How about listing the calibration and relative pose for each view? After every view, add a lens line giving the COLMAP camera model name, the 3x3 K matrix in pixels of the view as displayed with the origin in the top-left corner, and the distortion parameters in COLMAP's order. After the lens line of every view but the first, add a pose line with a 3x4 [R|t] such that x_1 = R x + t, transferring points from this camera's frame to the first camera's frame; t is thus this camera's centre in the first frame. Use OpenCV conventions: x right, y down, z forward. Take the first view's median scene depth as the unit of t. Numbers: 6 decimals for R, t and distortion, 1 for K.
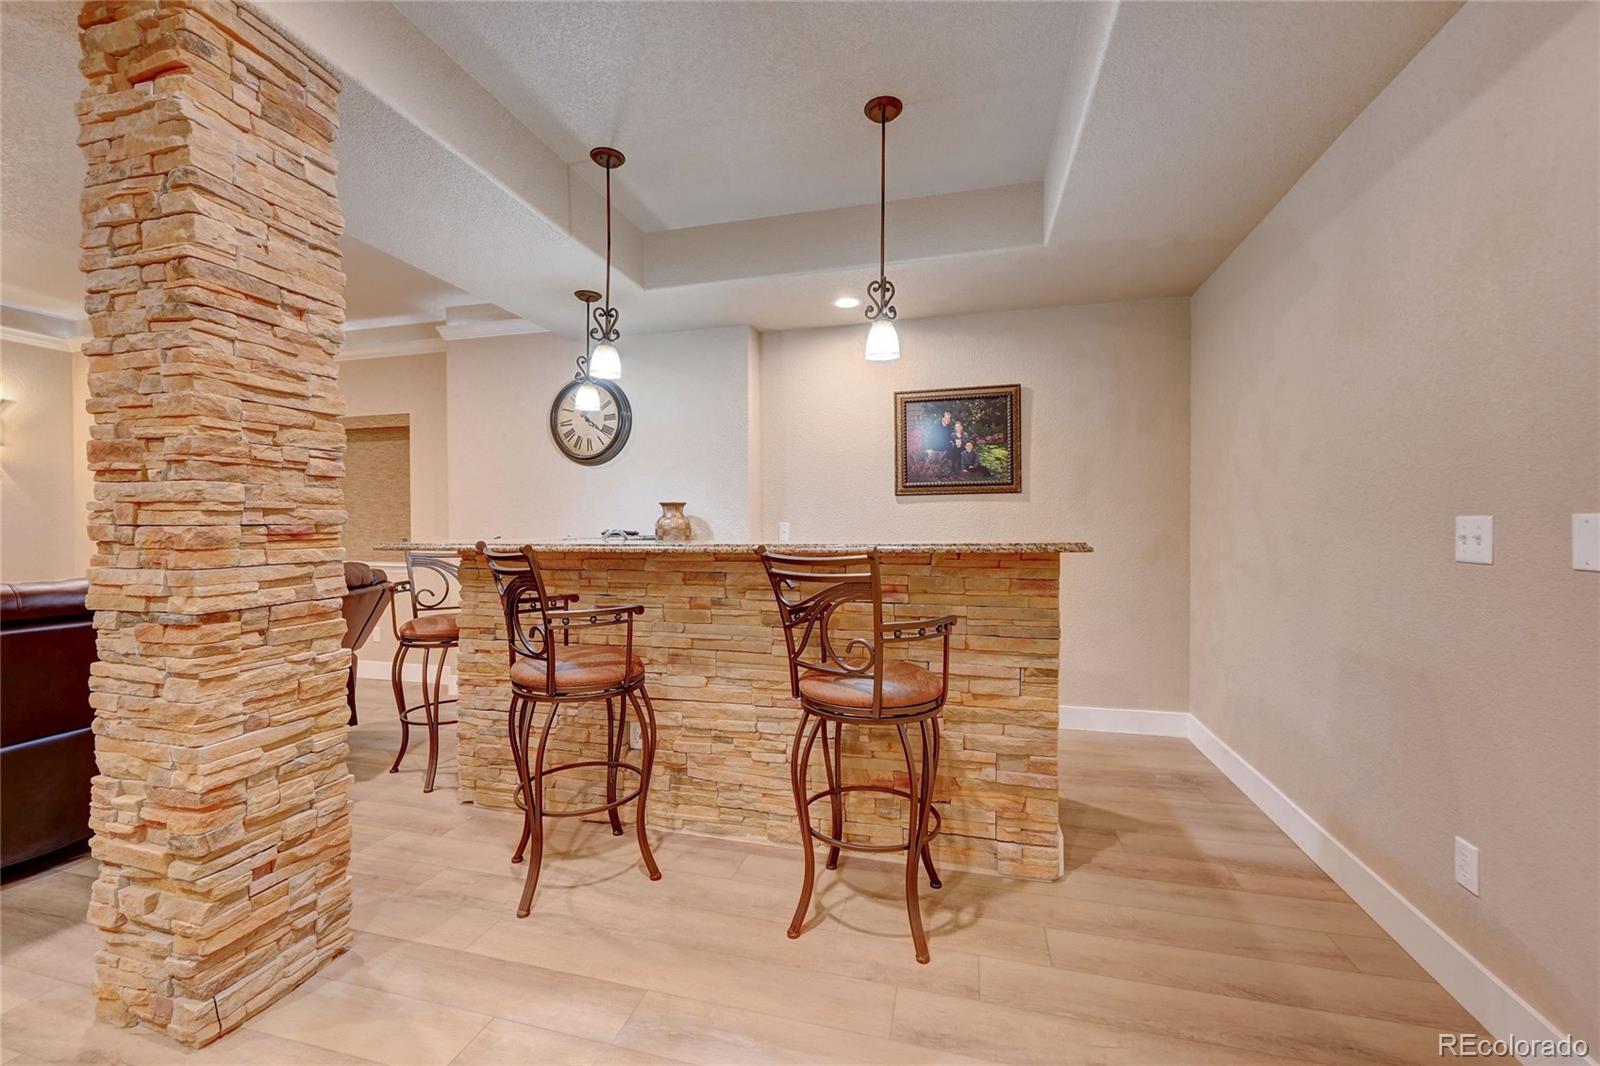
lens RADIAL K [[636.9, 0, 803.1], [0, 636.9, 532.0], [0, 0, 1]] dist [0.000571, -0.000023]
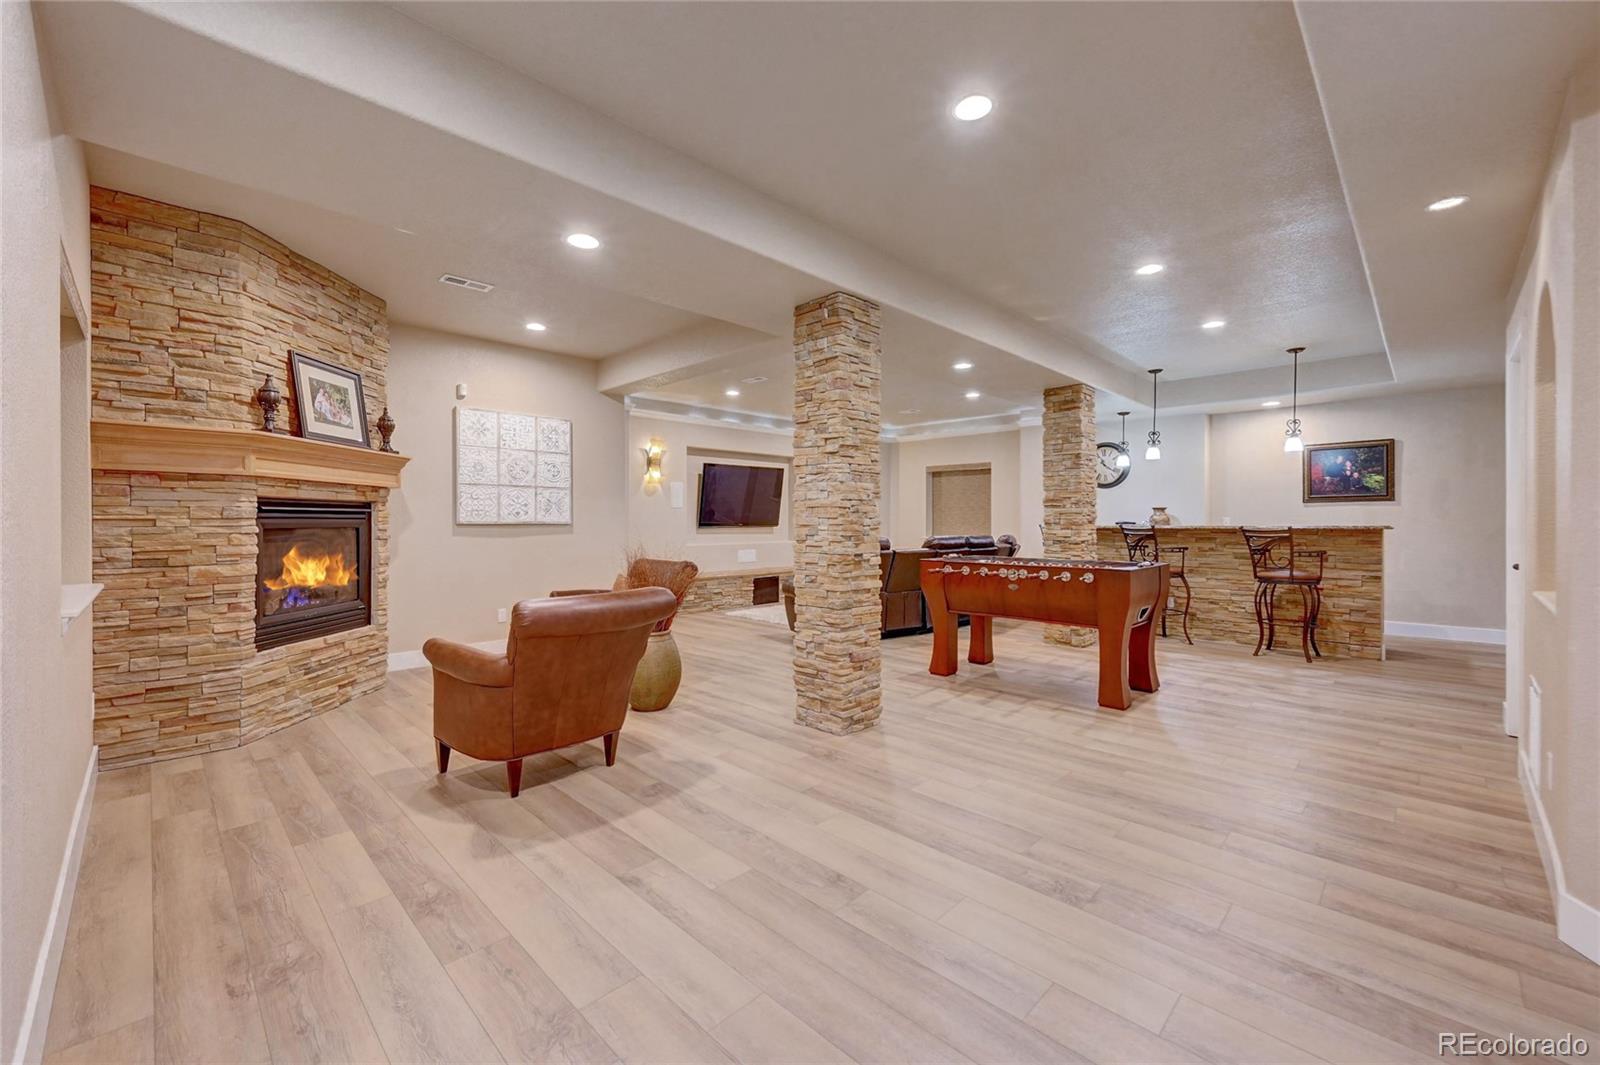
lens RADIAL K [[643.6, 0, 788.3], [0, 643.6, 525.9], [0, 0, 1]] dist [0.001385, 0.000403]
pose [[0.857573, 0.007096, -0.514314, -0.297696], [-0.006847, 0.999974, 0.002380, 0.025071], [0.514317, 0.001480, 0.857599, -2.362127]]
